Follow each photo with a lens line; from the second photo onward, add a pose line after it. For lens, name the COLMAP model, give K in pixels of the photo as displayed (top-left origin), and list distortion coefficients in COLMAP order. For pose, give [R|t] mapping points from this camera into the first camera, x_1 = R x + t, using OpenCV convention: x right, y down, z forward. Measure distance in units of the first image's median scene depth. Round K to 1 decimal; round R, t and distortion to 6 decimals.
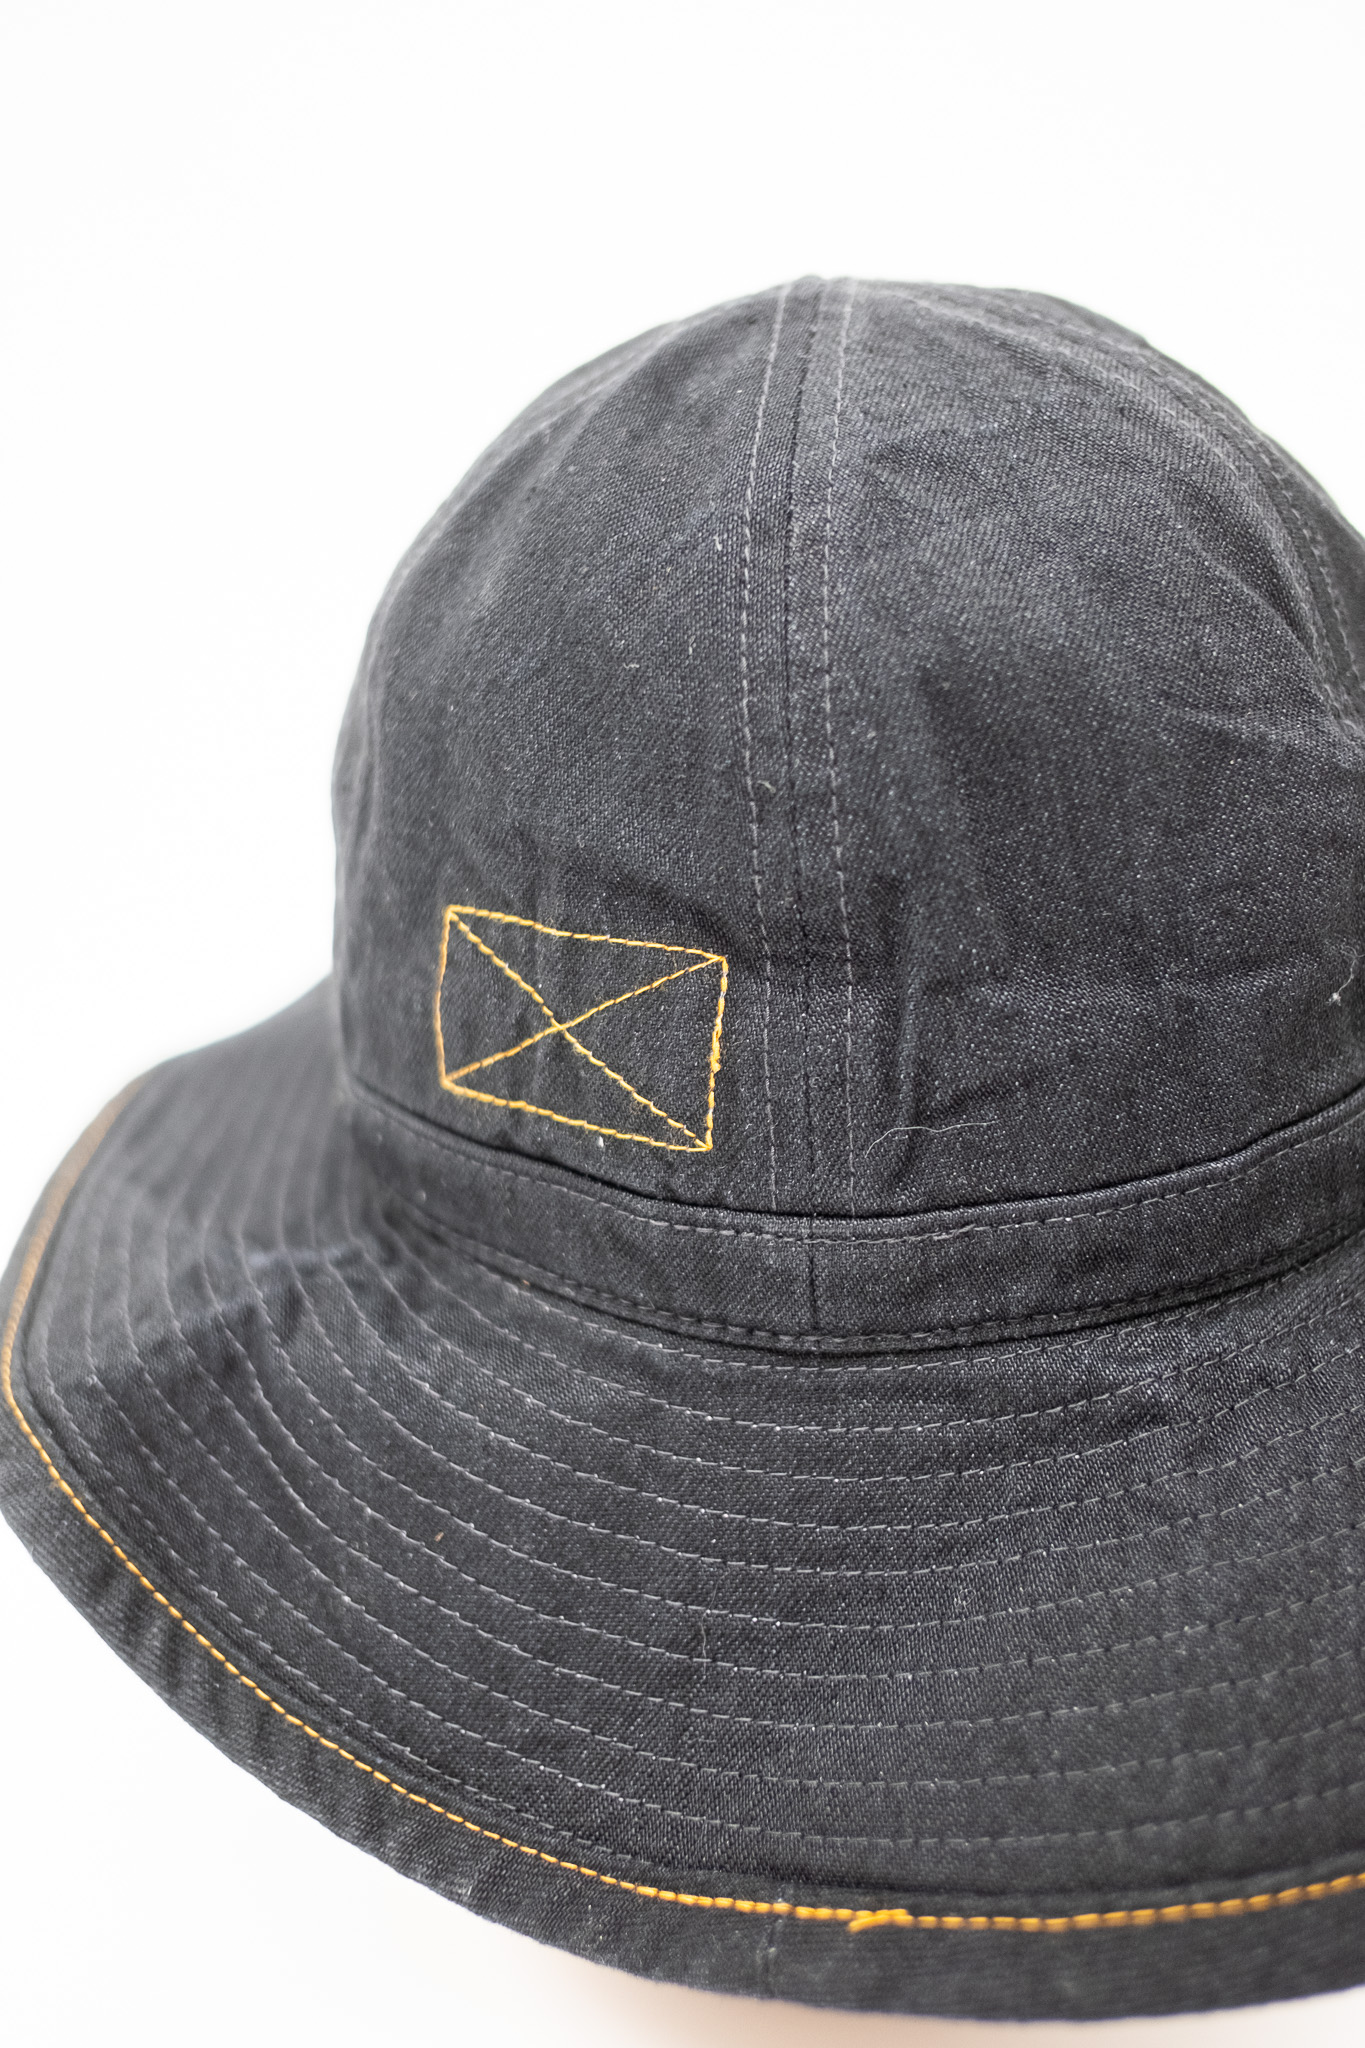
lens RADIAL K [[1661.9, 0, 685.2], [0, 1661.9, 1008.8], [0, 0, 1]] dist [0.031580, -0.032013]
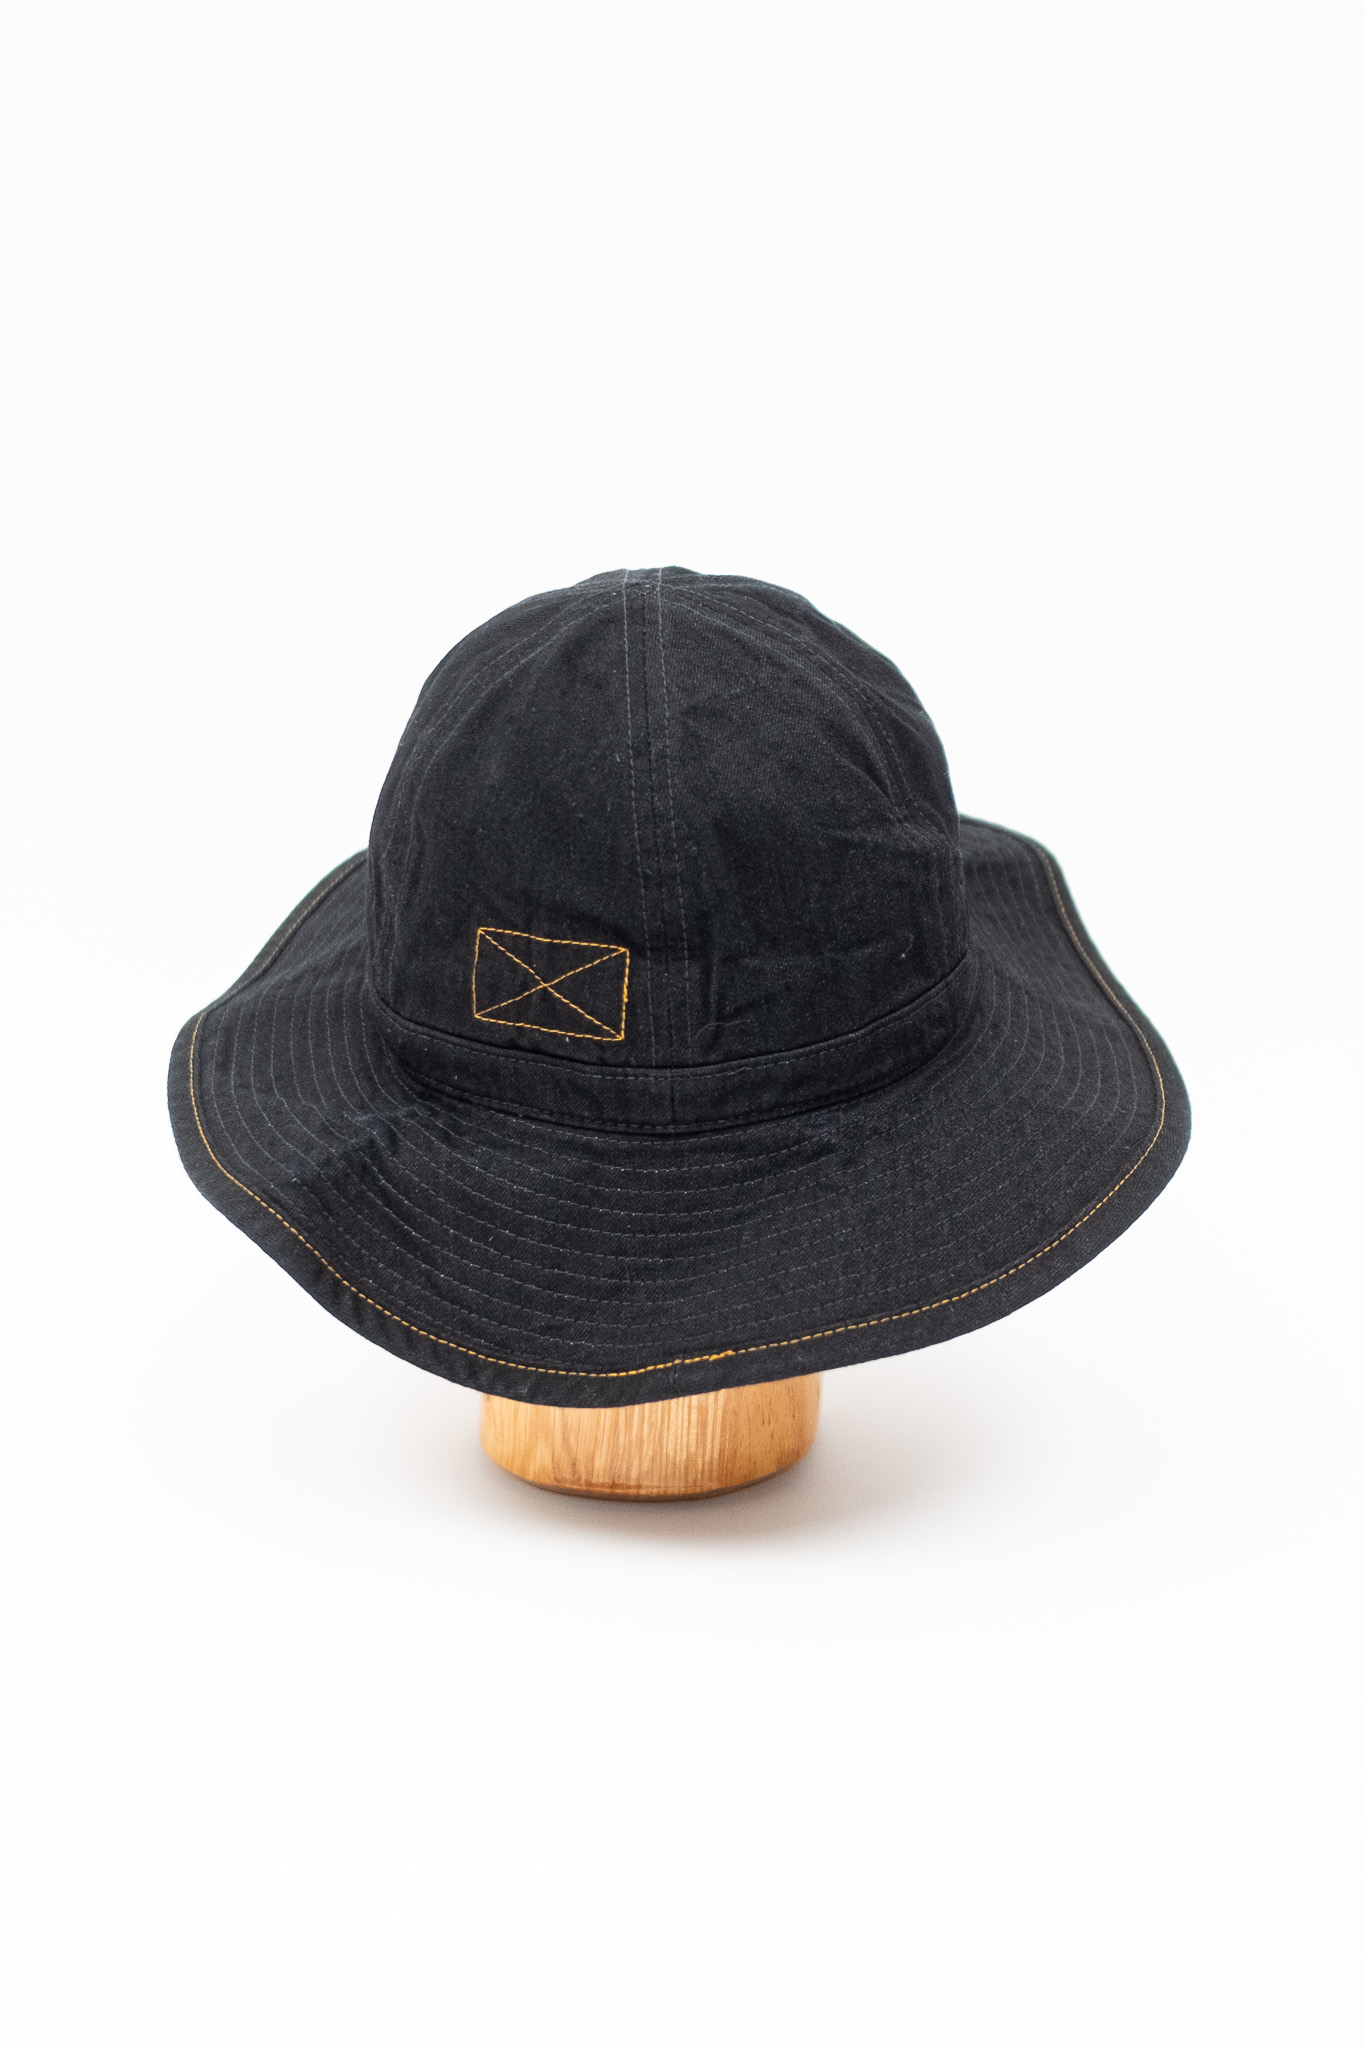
lens RADIAL K [[1661.9, 0, 685.2], [0, 1661.9, 1008.8], [0, 0, 1]] dist [0.031580, -0.032013]
pose [[0.983164, -0.044883, 0.177130, -0.279156], [0.040337, 0.998760, 0.029185, -0.013215], [-0.178220, -0.021549, 0.983755, -1.098870]]
